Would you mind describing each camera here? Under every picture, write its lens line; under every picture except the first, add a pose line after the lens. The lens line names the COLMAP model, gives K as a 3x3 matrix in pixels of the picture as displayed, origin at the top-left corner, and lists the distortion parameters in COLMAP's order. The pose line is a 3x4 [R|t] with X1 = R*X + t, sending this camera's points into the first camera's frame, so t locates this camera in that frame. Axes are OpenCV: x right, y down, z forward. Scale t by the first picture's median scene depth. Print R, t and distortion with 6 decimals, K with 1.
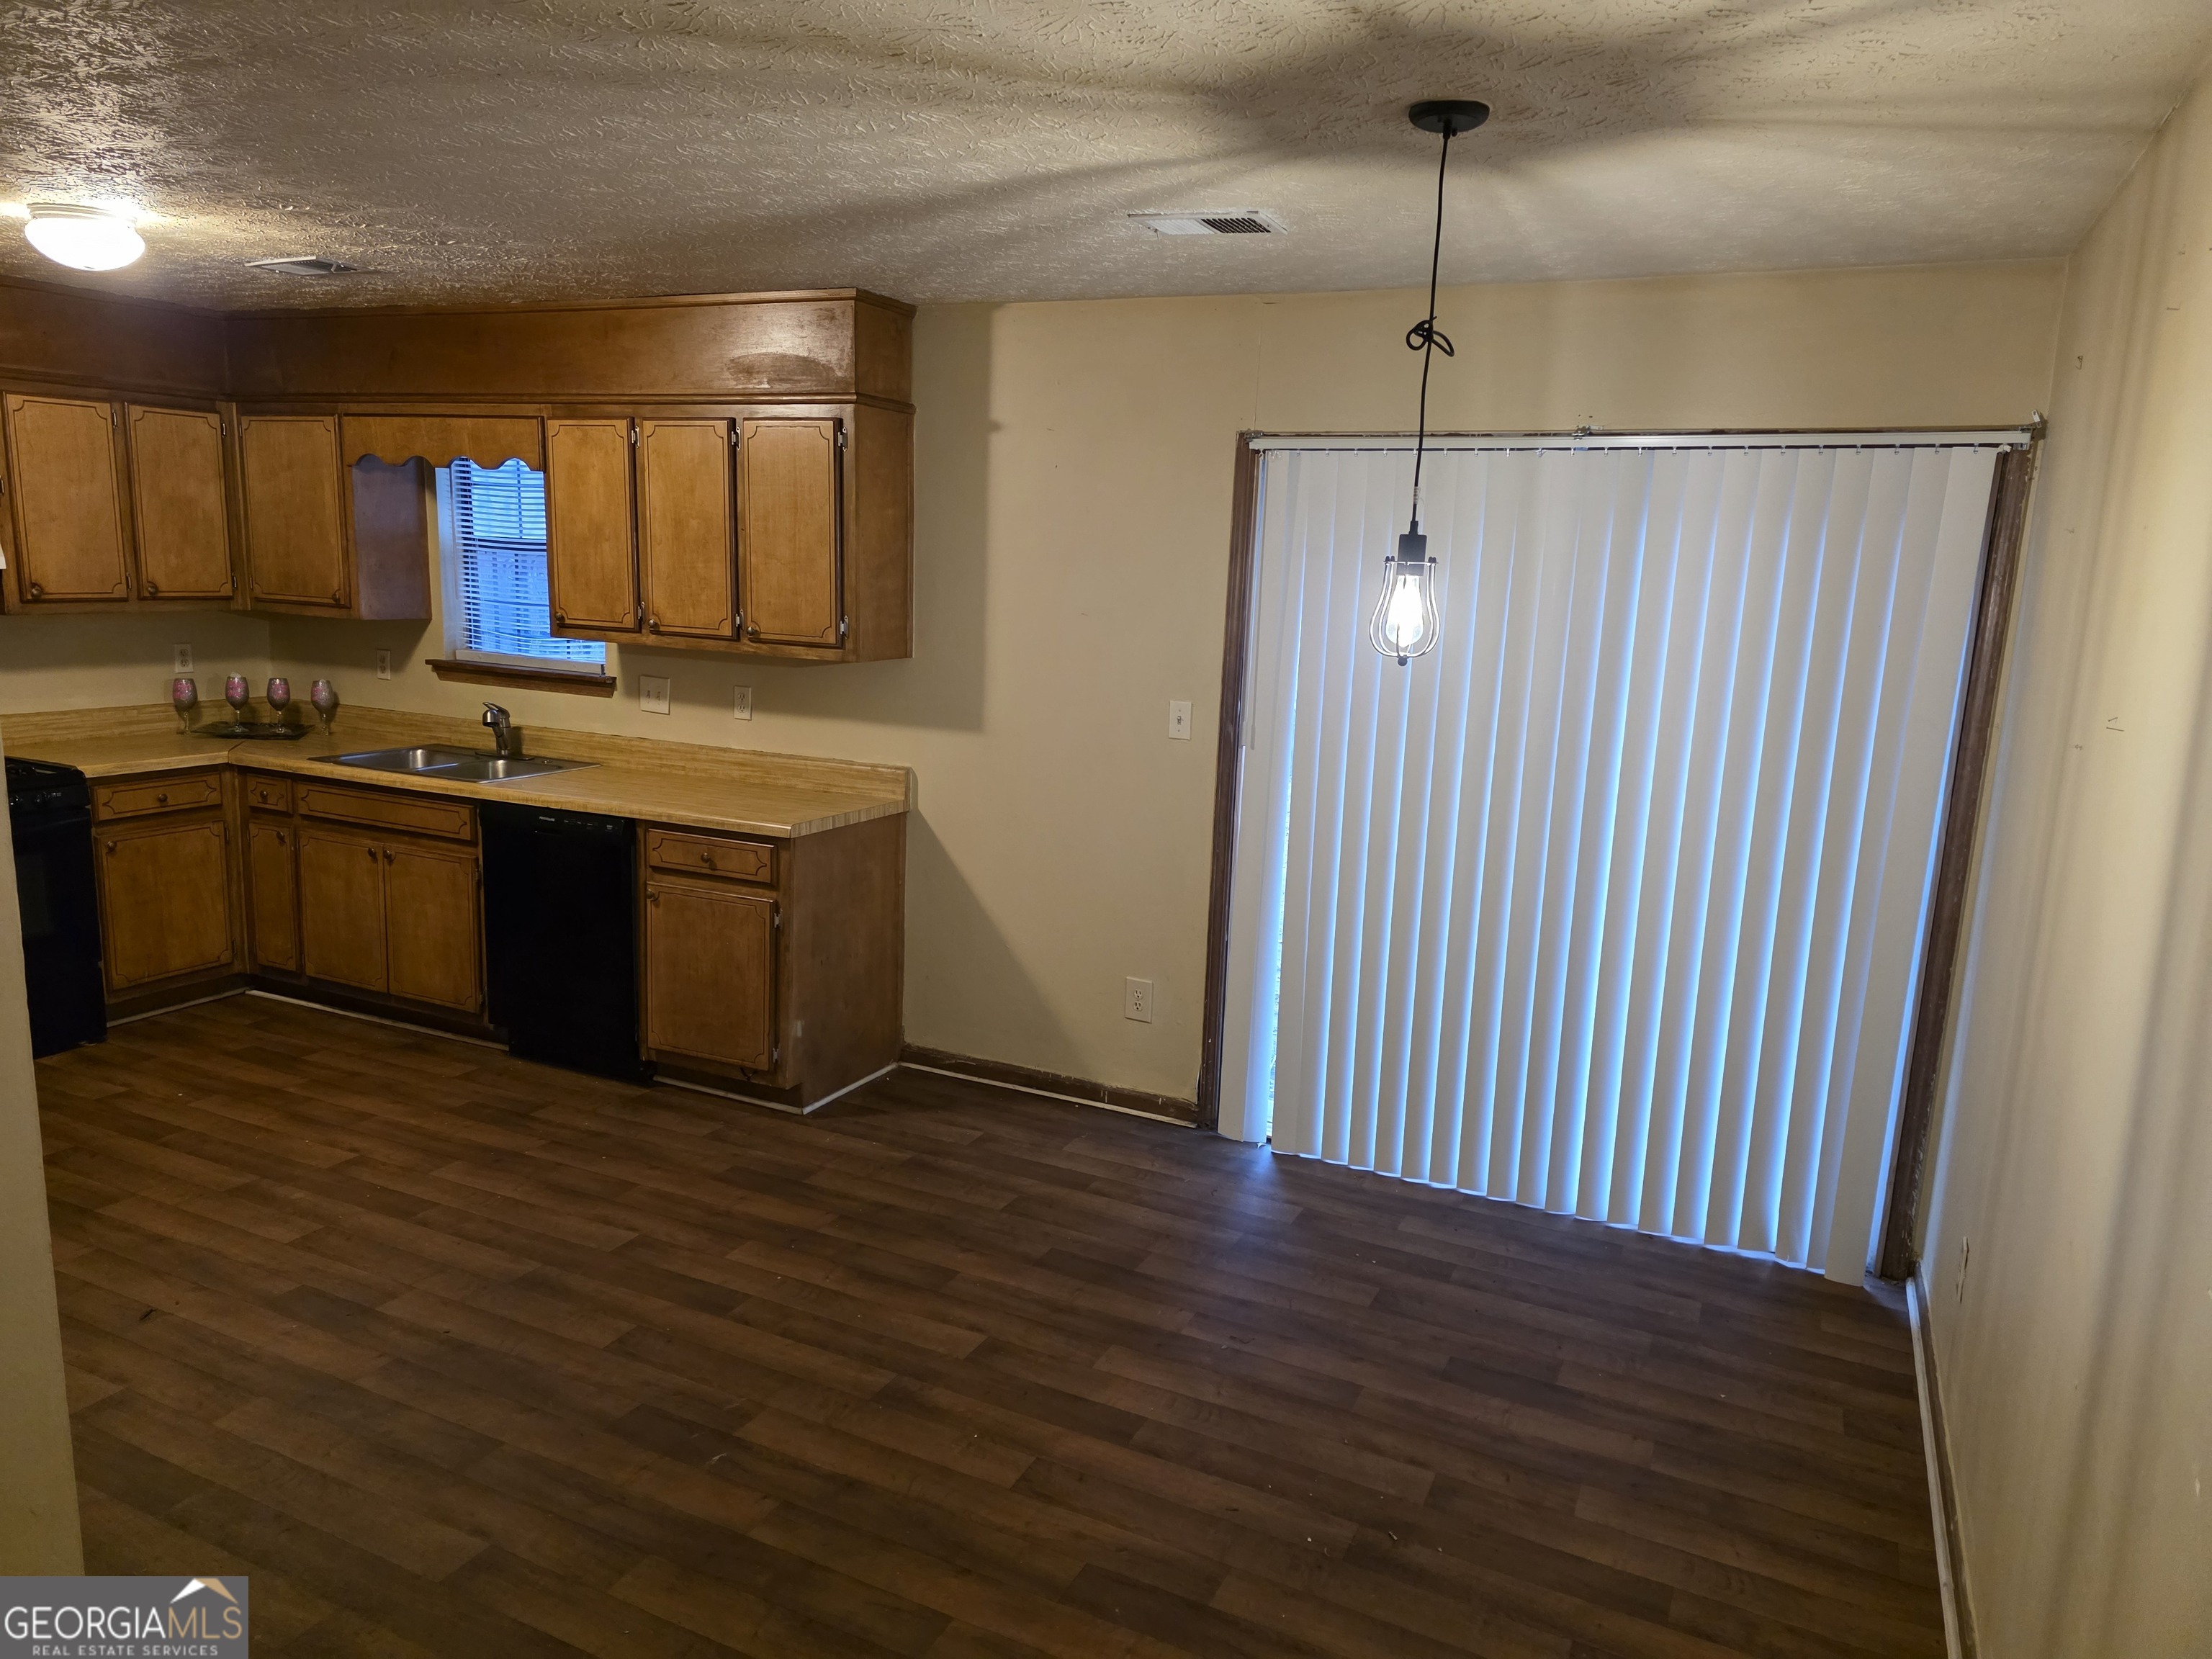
lens RADIAL K [[1447.0, 0, 1048.0], [0, 1447.0, 843.4], [0, 0, 1]] dist [0.062876, -0.045592]
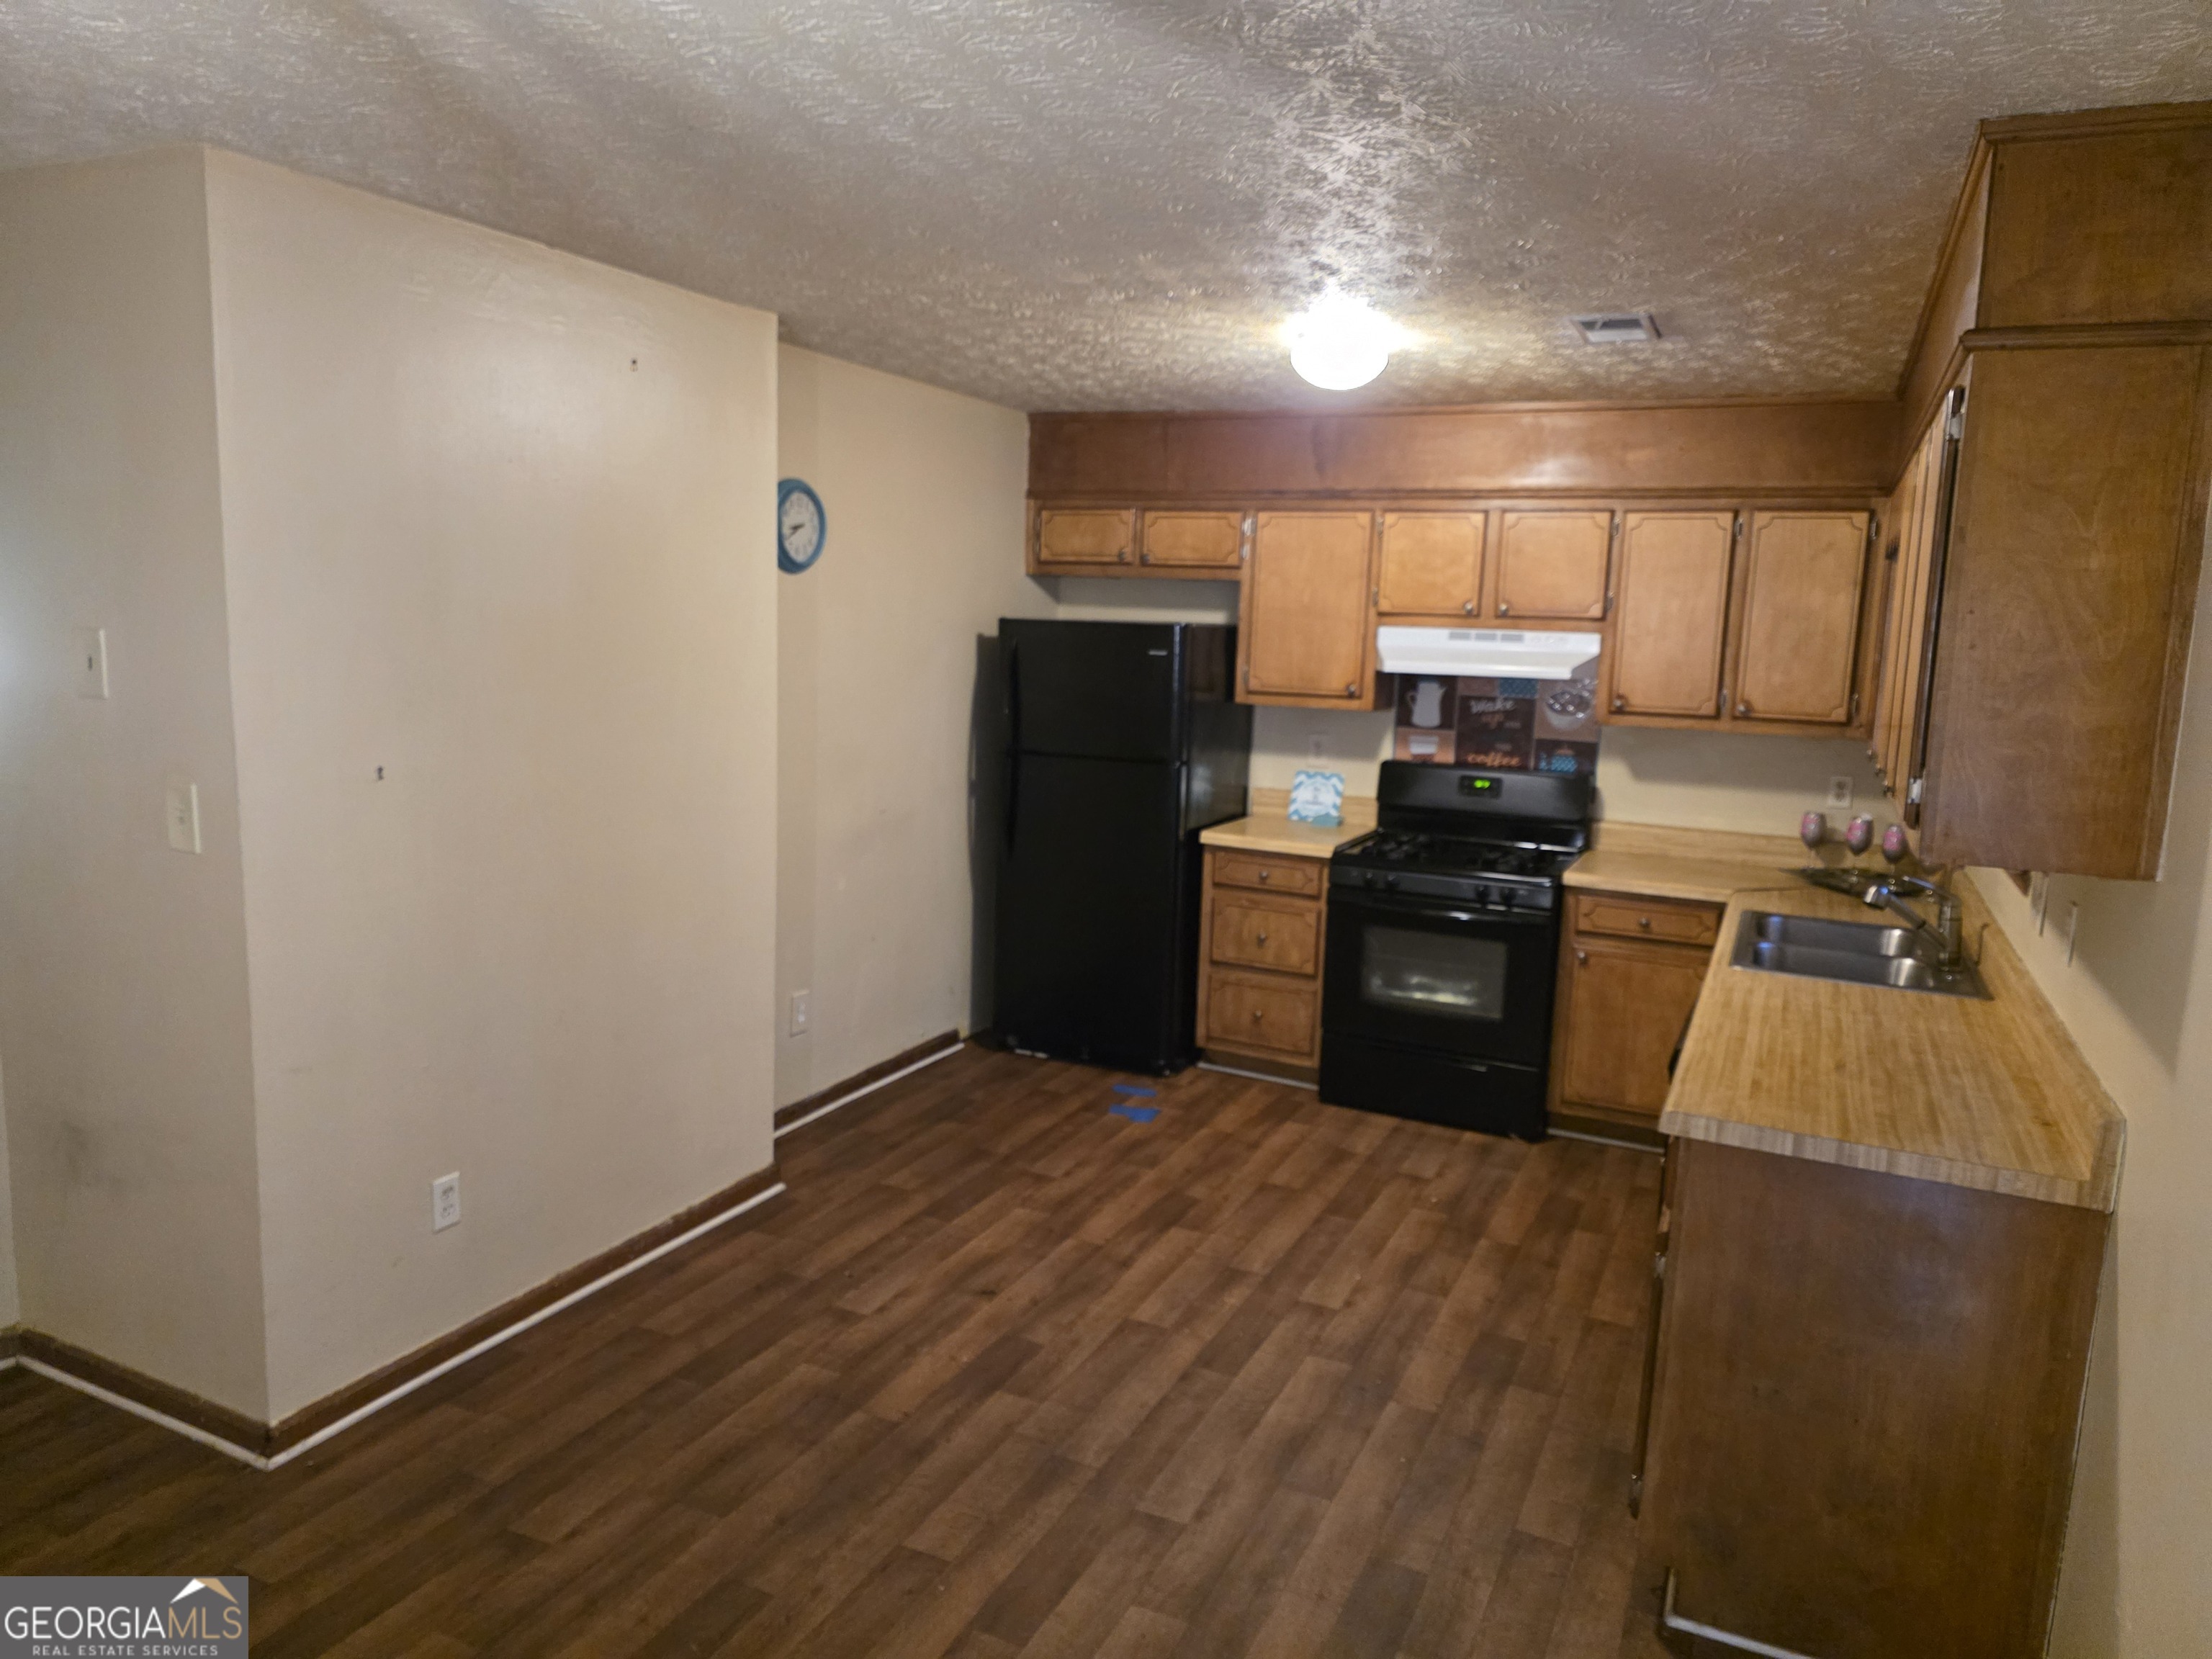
lens RADIAL K [[1447.0, 0, 1079.0], [0, 1447.0, 829.5], [0, 0, 1]] dist [0.062876, -0.045592]
pose [[0.054118, 0.116493, -0.991716, 0.341388], [-0.229714, 0.967986, 0.101169, -0.114980], [0.971752, 0.222336, 0.079146, 0.644992]]
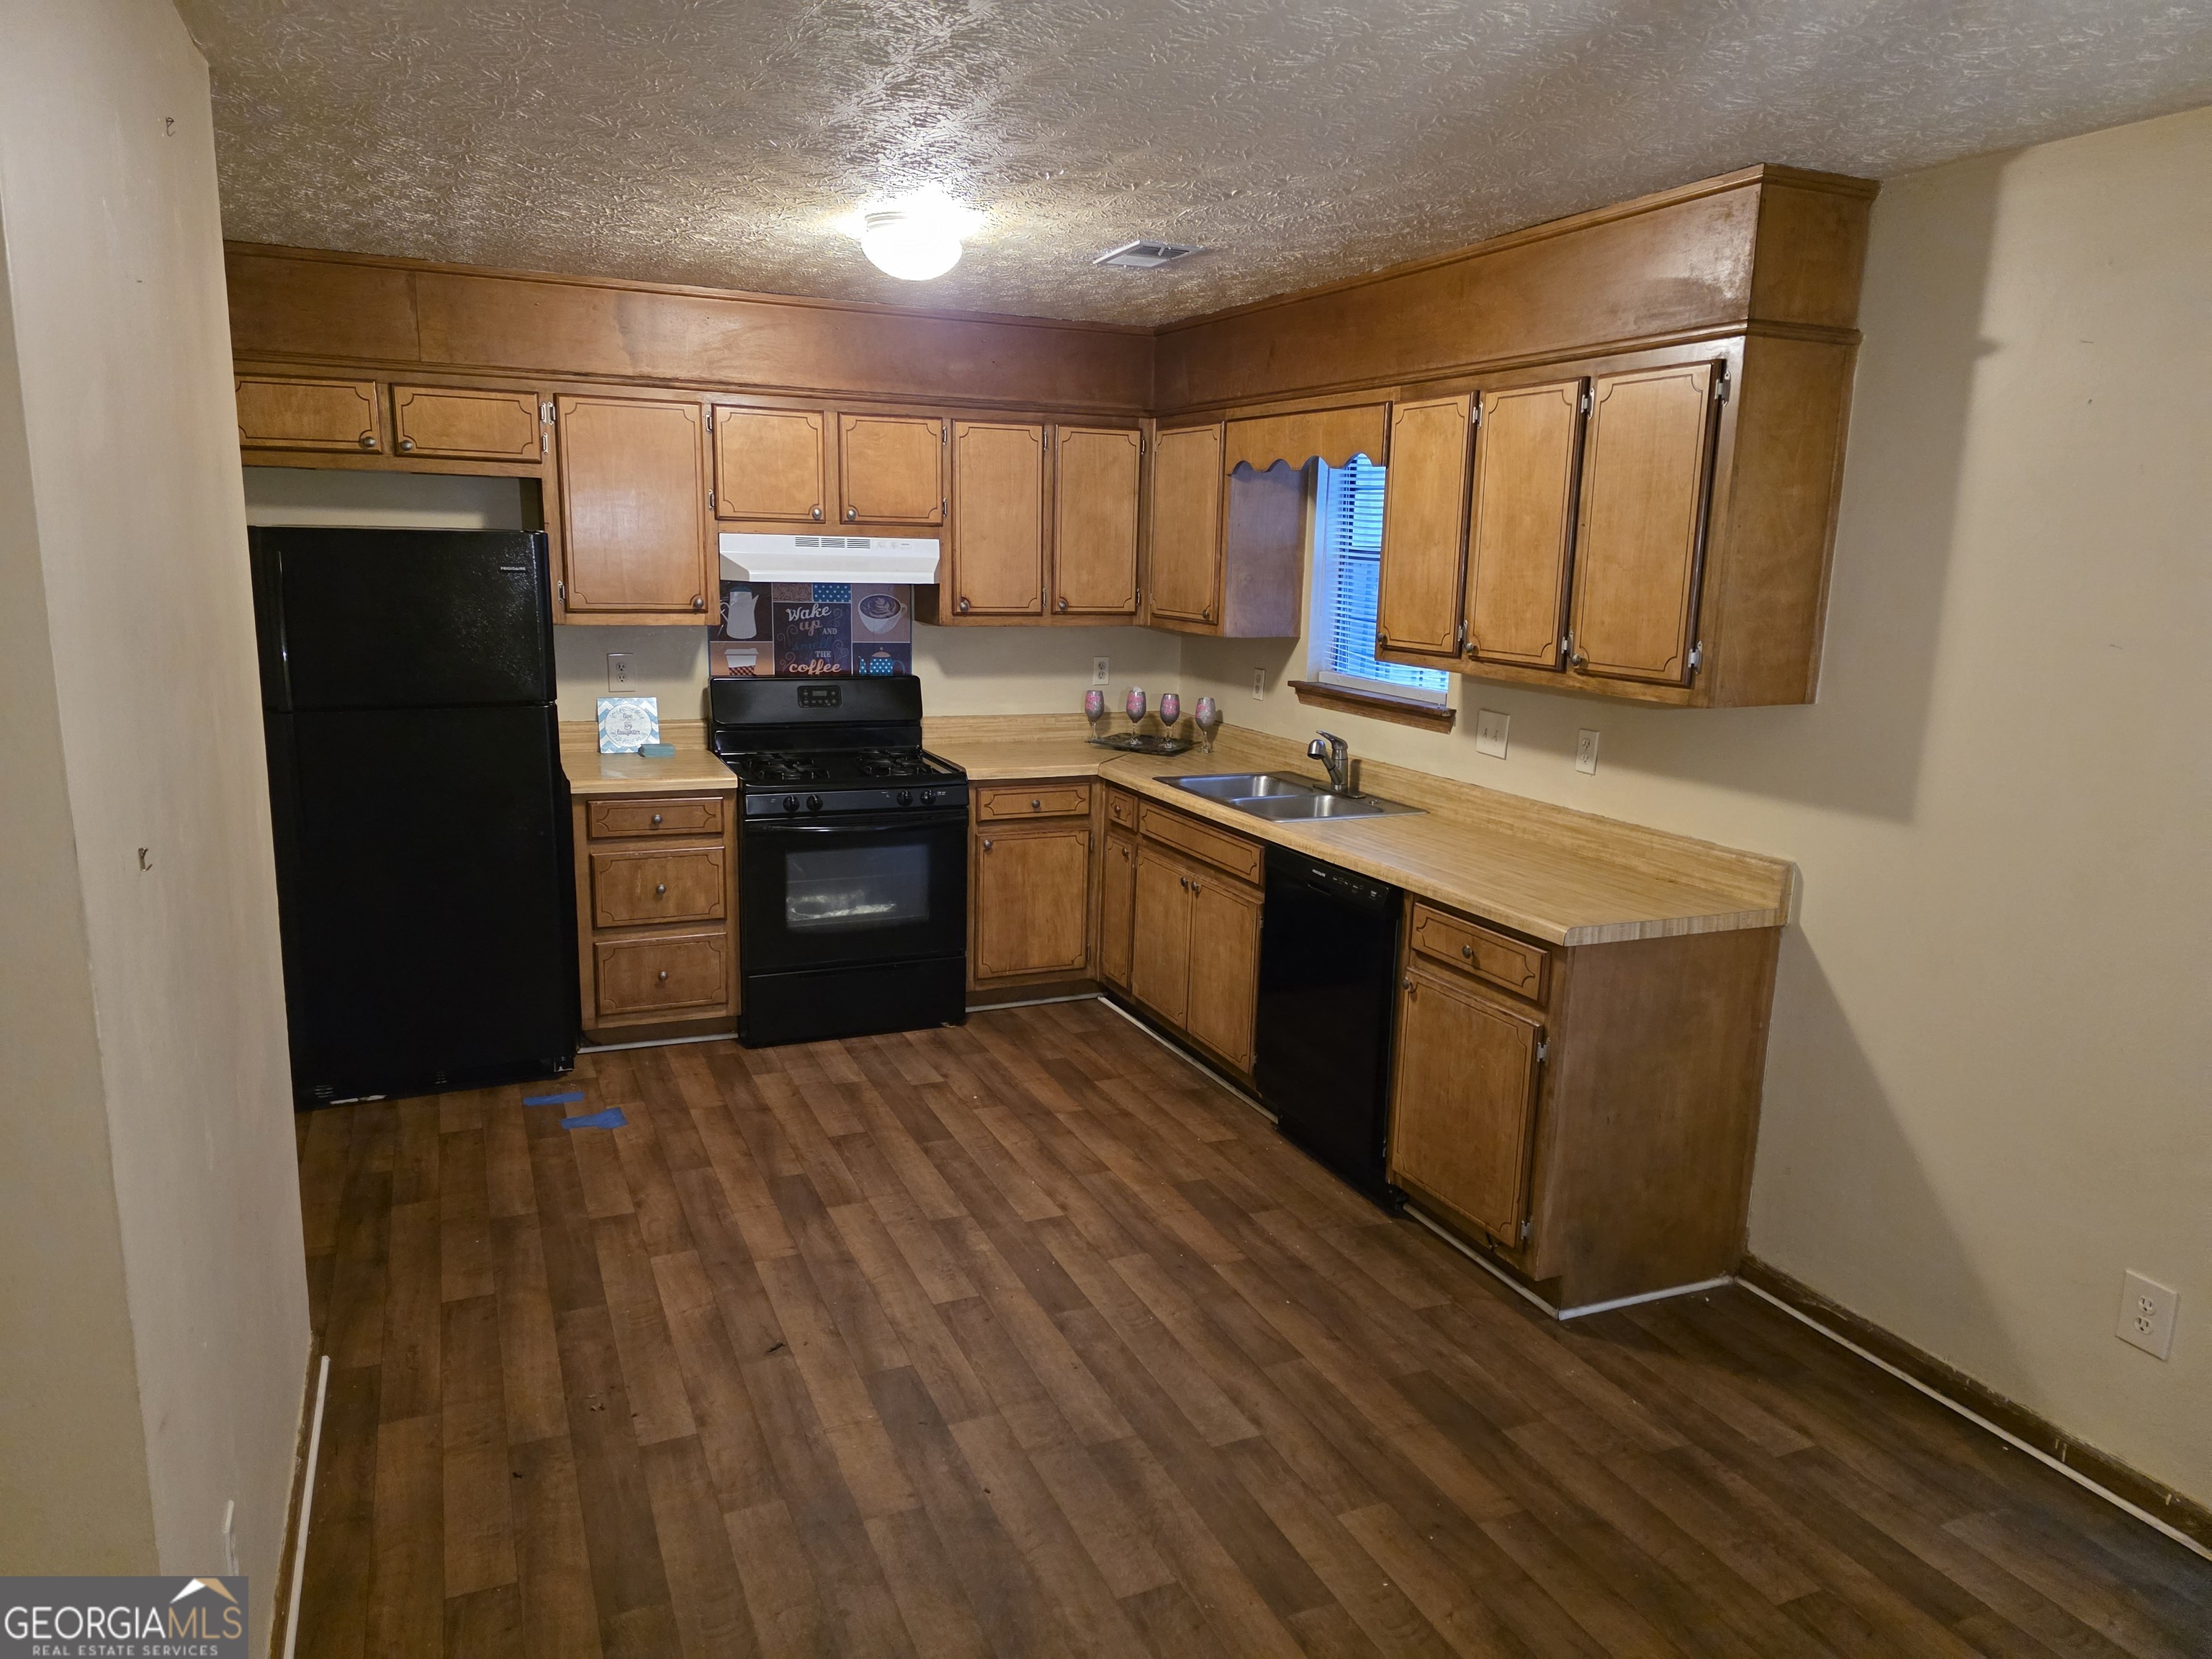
lens RADIAL K [[1447.0, 0, 1098.5], [0, 1447.0, 838.5], [0, 0, 1]] dist [0.062876, -0.045592]
pose [[0.778802, 0.109303, -0.617673, 0.077578], [-0.118709, 0.992589, 0.025973, -0.044183], [0.615935, 0.053095, 0.786006, 0.257728]]
